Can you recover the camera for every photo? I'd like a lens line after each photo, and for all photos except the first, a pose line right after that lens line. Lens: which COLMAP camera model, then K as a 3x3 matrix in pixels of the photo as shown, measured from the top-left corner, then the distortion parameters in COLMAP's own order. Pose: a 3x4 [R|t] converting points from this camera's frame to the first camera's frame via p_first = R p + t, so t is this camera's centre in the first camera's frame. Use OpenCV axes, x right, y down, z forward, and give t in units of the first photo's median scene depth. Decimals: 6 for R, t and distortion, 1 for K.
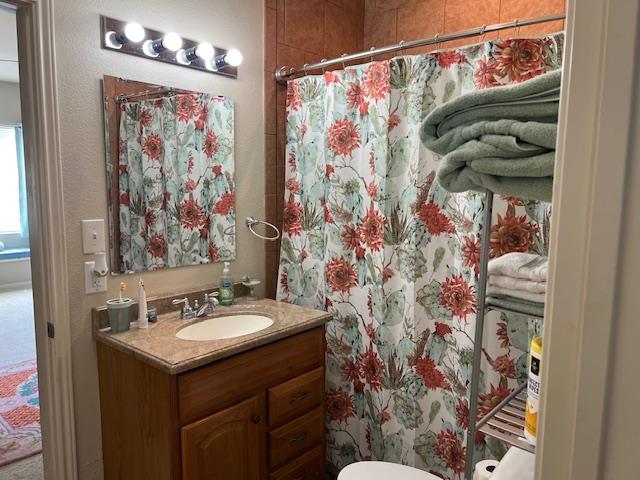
lens RADIAL K [[463.6, 0, 320.9], [0, 463.6, 251.8], [0, 0, 1]] dist [0.089278, -0.000304]
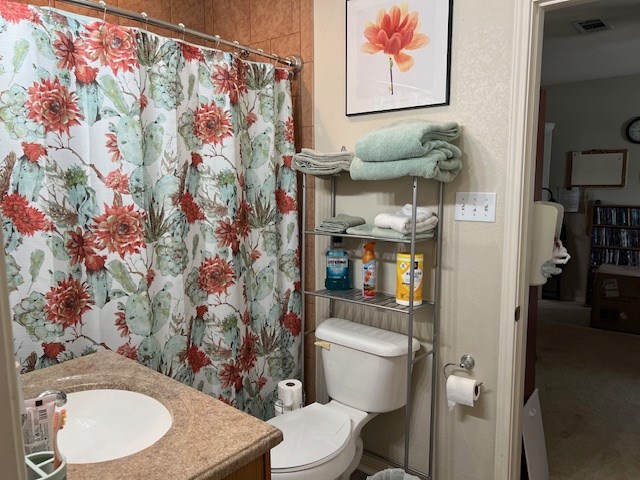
lens RADIAL K [[481.7, 0, 320.0], [0, 481.7, 240.0], [0, 0, 1]] dist [0.047871, -0.005725]
pose [[0.045119, -0.149476, 0.987735, -0.748986], [0.136402, 0.980404, 0.142136, -0.107922], [-0.989626, 0.128316, 0.064624, 0.635449]]
